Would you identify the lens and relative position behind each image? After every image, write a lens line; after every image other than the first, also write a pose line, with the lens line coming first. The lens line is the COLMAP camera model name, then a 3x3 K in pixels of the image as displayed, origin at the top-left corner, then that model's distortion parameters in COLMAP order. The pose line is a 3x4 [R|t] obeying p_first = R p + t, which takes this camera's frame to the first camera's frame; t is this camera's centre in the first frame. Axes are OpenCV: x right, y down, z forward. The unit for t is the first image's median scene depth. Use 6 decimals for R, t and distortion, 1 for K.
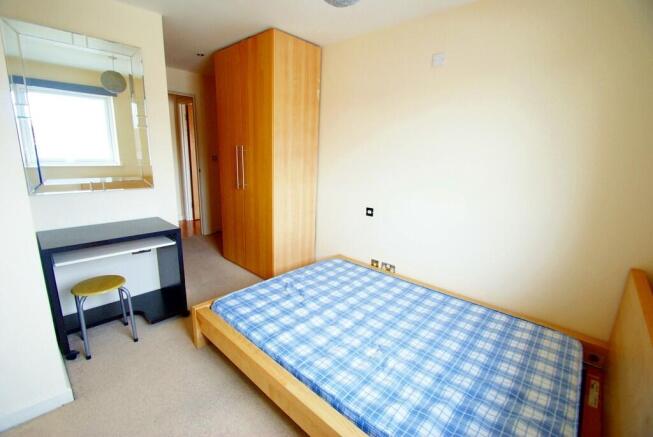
lens RADIAL K [[294.1, 0, 321.7], [0, 294.1, 219.2], [0, 0, 1]] dist [-0.001705, -0.001023]
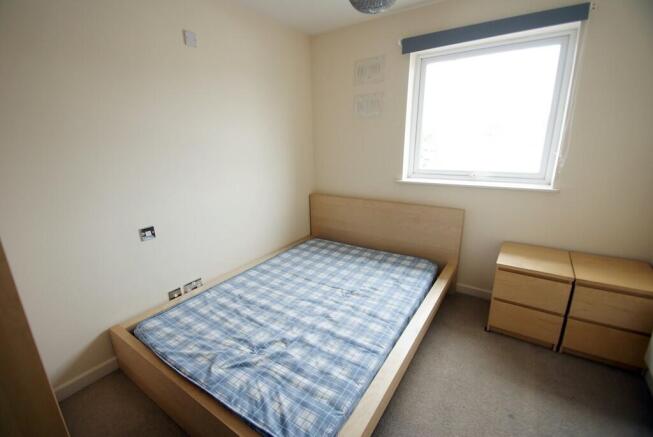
lens RADIAL K [[294.1, 0, 321.7], [0, 294.1, 219.2], [0, 0, 1]] dist [-0.001705, -0.001023]
pose [[-0.149659, -0.295052, 0.943688, -0.660217], [0.235757, 0.916259, 0.323865, -0.223680], [-0.960219, 0.270950, -0.067566, 0.815649]]
